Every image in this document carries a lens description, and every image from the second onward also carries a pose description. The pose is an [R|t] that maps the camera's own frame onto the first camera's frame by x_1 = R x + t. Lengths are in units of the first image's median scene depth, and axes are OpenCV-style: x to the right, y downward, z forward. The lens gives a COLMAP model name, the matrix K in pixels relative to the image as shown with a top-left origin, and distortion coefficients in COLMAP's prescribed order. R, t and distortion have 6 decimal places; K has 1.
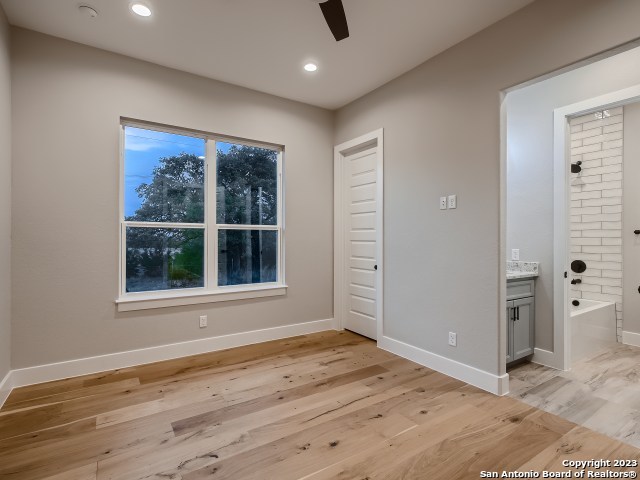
lens RADIAL K [[319.8, 0, 320.2], [0, 319.8, 236.6], [0, 0, 1]] dist [0.002650, 0.002202]
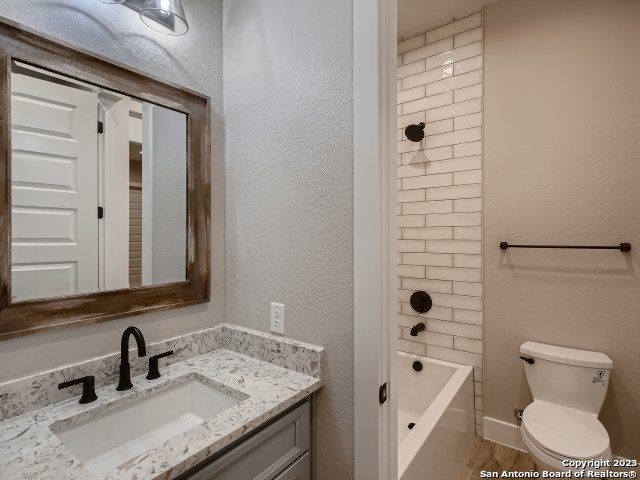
lens RADIAL K [[319.8, 0, 320.2], [0, 319.8, 236.6], [0, 0, 1]] dist [0.002650, 0.002202]
pose [[0.936286, -0.008236, 0.351142, 0.433335], [0.006325, 0.999958, 0.006589, -0.032667], [-0.351182, -0.003948, 0.936299, 0.524568]]
